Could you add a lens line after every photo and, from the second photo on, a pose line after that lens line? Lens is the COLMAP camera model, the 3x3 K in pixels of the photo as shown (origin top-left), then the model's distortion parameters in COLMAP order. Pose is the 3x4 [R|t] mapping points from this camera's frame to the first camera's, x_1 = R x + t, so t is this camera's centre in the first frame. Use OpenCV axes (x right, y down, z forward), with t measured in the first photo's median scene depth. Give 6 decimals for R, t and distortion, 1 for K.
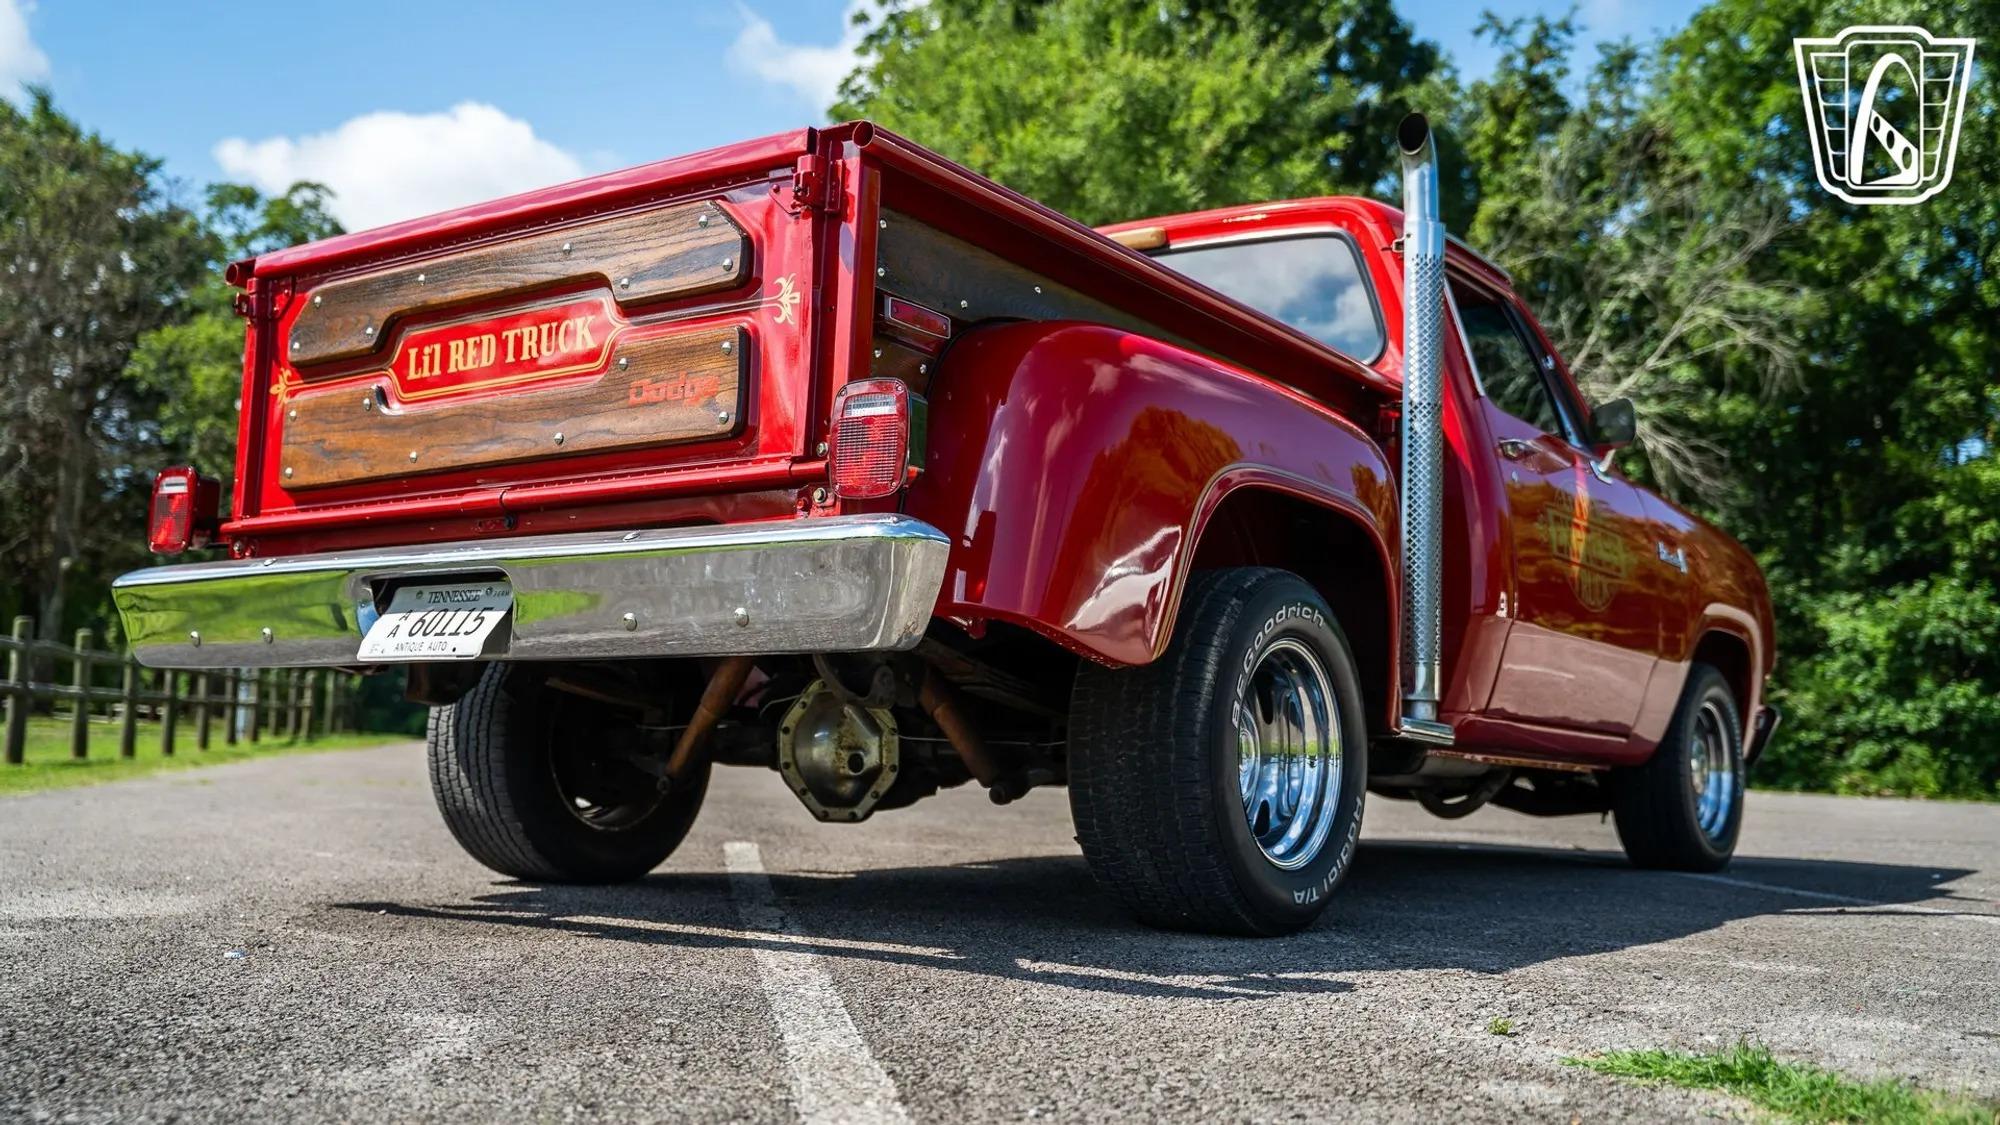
lens RADIAL K [[1948.0, 0, 996.9], [0, 1948.0, 565.6], [0, 0, 1]] dist [-0.007663, 0.000000]
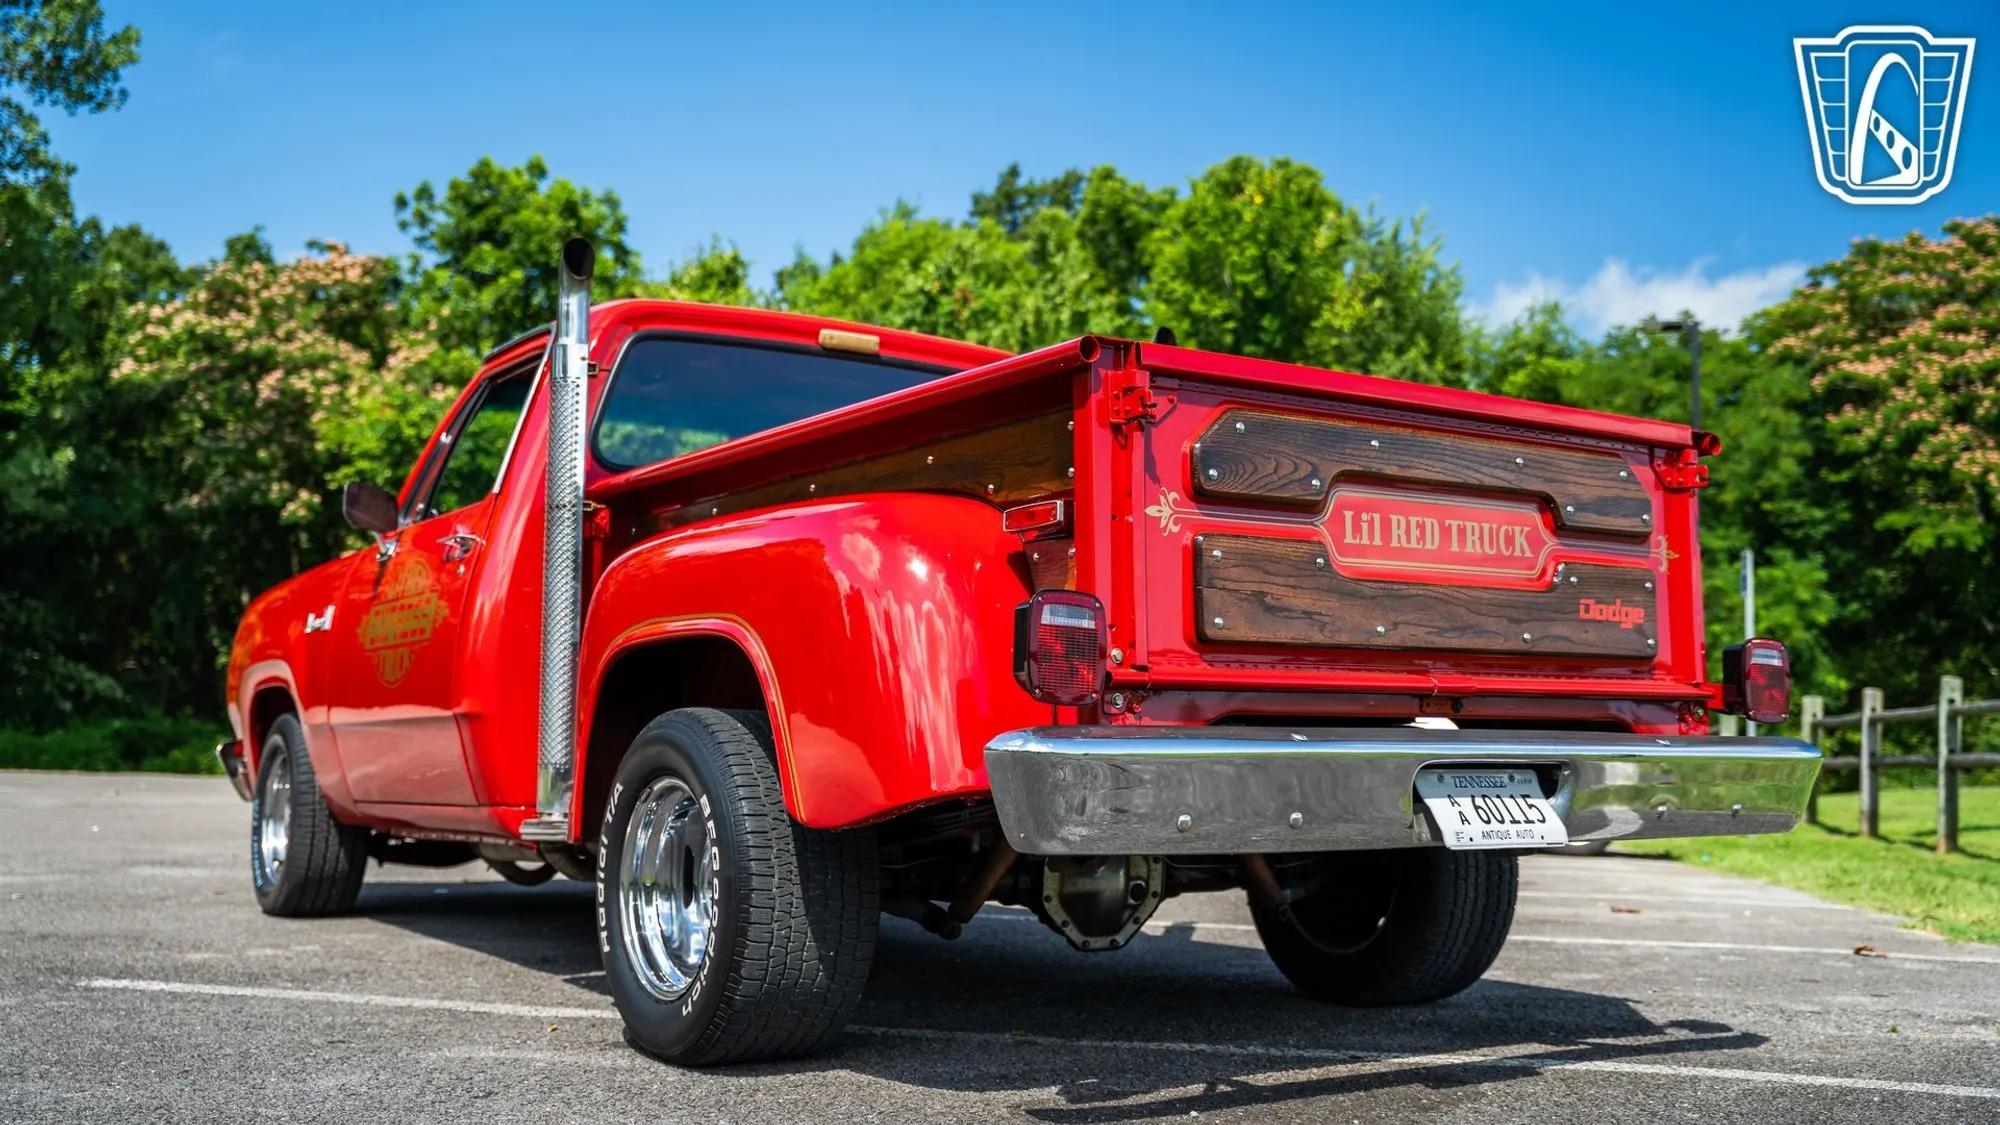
lens RADIAL K [[1948.0, 0, 1006.8], [0, 1948.0, 573.0], [0, 0, 1]] dist [-0.007663, 0.000000]
pose [[0.340377, 0.064322, 0.938086, -1.251183], [-0.102064, 0.994290, -0.031142, -0.034369], [-0.934733, -0.085145, 0.344999, 0.824636]]
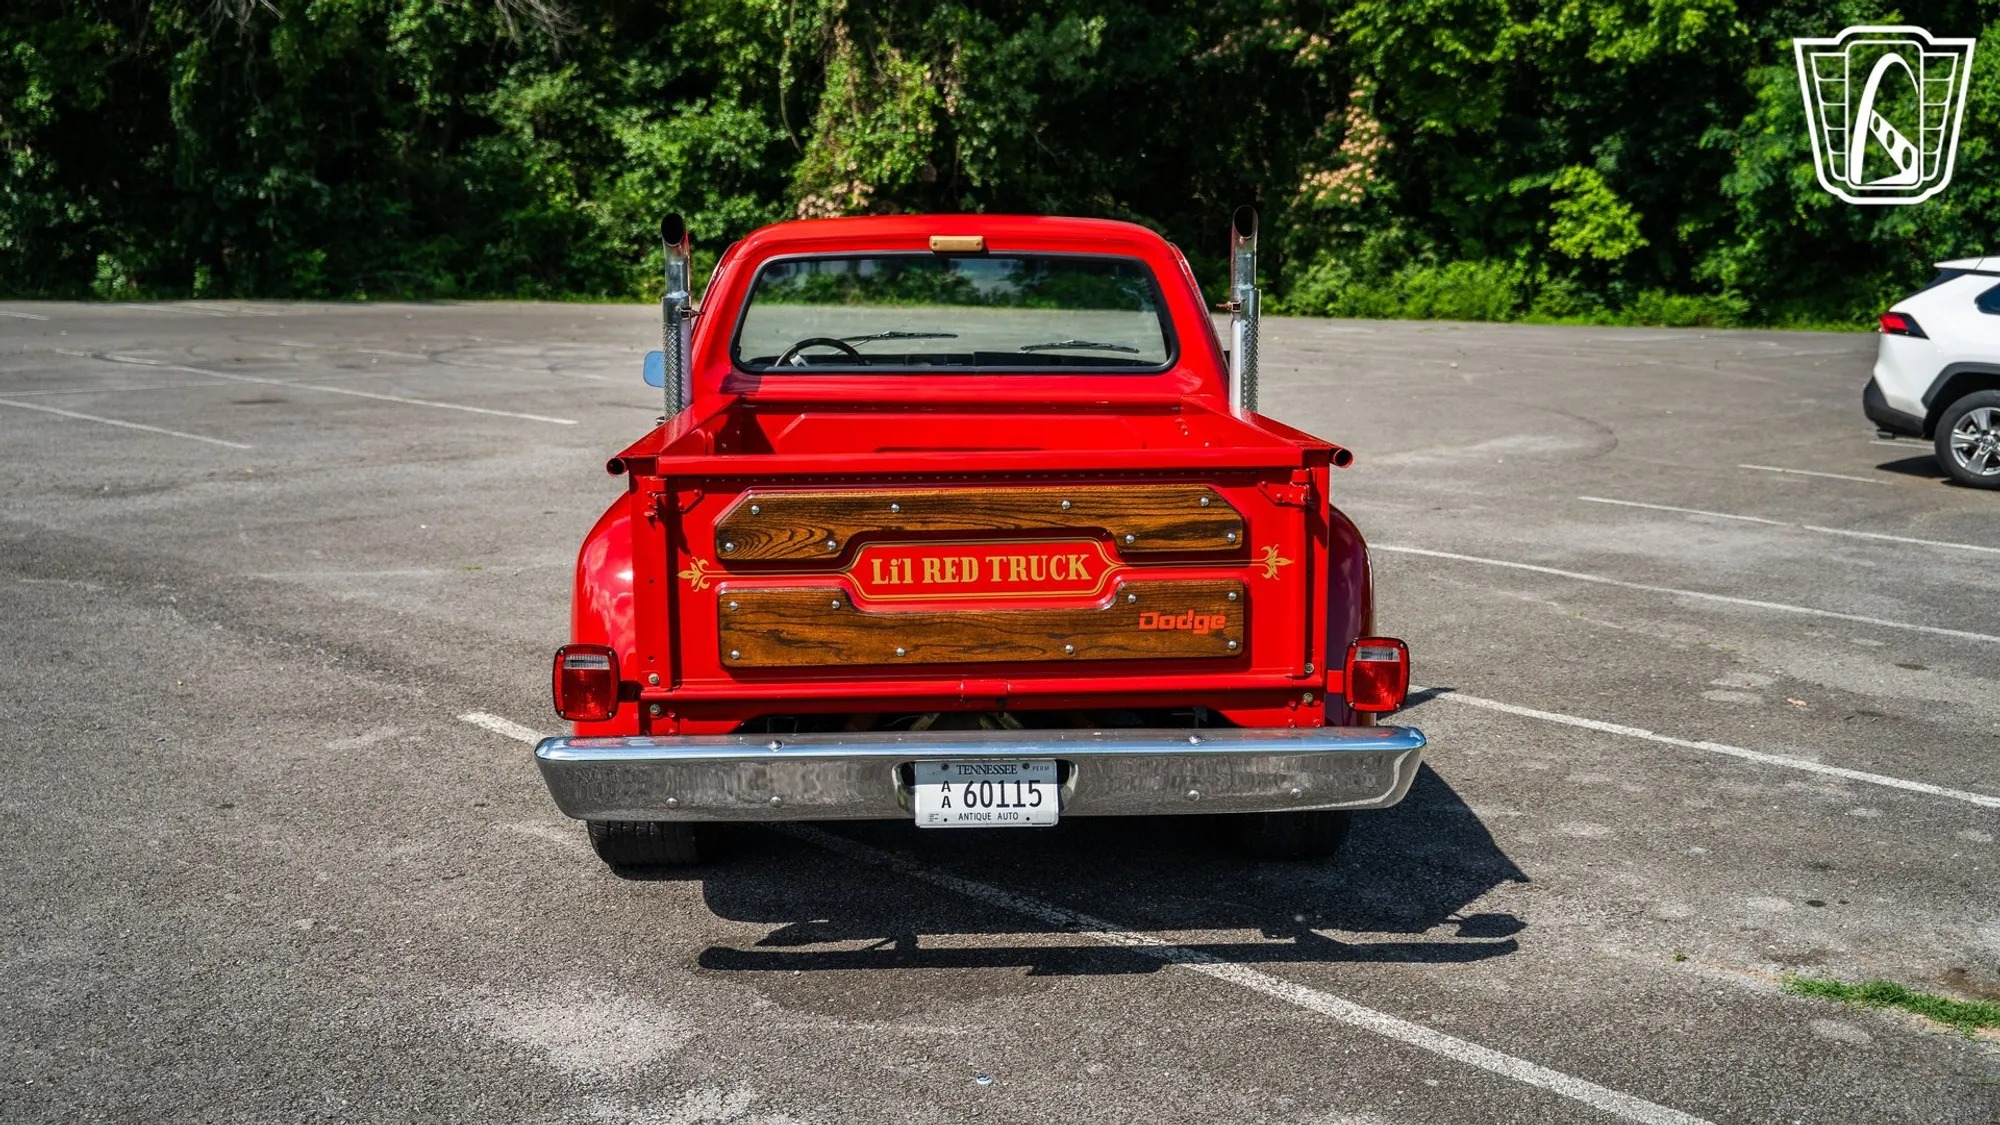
lens RADIAL K [[1948.0, 0, 1009.6], [0, 1948.0, 558.5], [0, 0, 1]] dist [-0.007663, 0.000000]
pose [[0.787746, -0.126367, 0.602899, -0.974211], [-0.045850, 0.963990, 0.261958, -0.437373], [-0.614291, -0.233999, 0.753586, 0.023580]]
